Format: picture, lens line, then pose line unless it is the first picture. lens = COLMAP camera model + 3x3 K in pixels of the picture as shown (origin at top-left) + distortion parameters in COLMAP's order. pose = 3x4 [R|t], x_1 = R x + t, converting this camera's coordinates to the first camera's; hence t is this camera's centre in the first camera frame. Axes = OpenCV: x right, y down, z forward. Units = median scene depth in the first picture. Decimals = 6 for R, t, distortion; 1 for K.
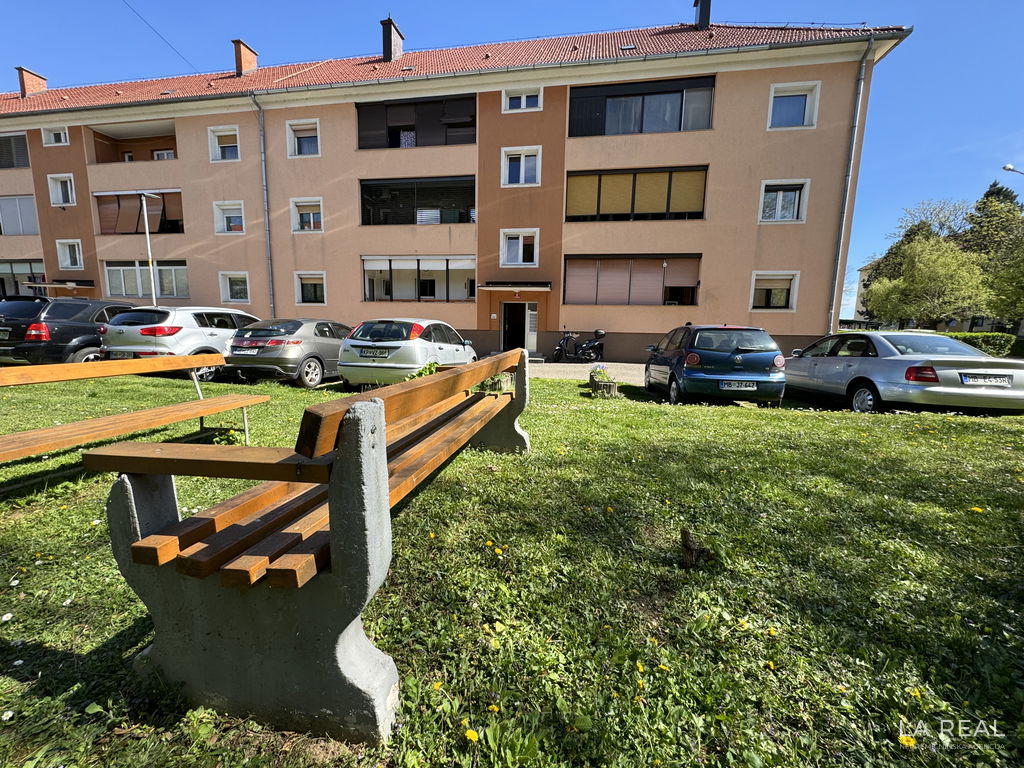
lens RADIAL K [[411.1, 0, 512.0], [0, 411.1, 384.0], [0, 0, 1]] dist [-0.000609, 0.000404]
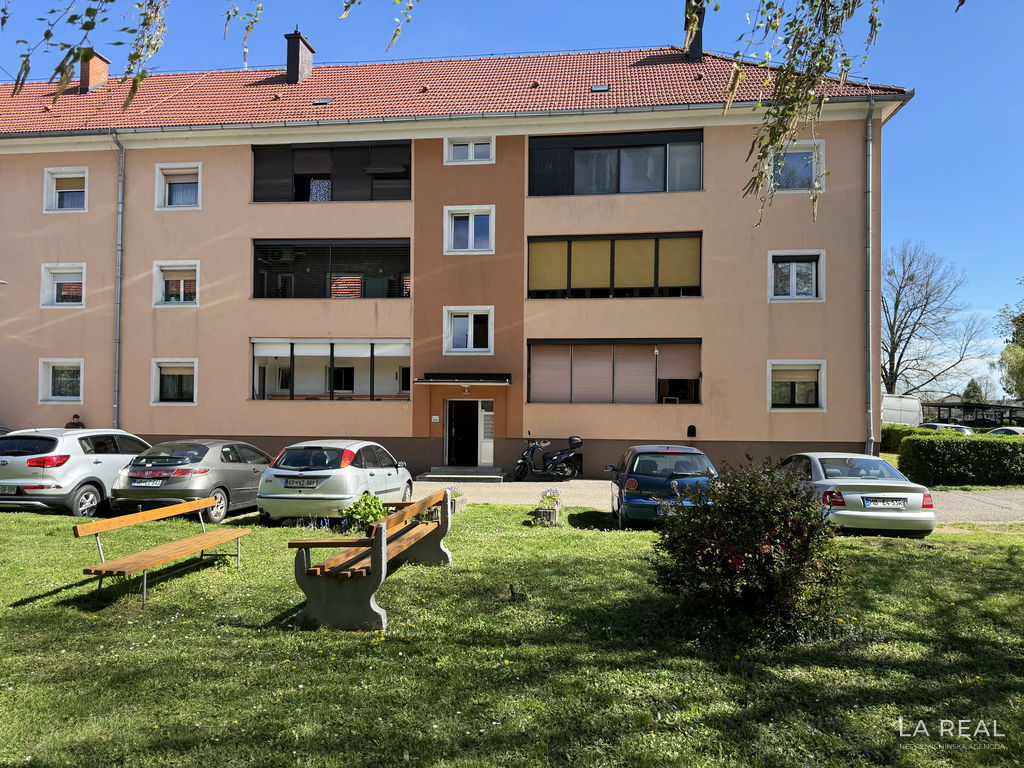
lens RADIAL K [[735.0, 0, 512.0], [0, 735.0, 384.0], [0, 0, 1]] dist [0.119794, -0.195960]
pose [[0.998584, -0.010315, 0.052180, 0.027106], [0.018920, 0.985737, -0.167225, -0.003062], [-0.049711, 0.167976, 0.984537, -0.341704]]
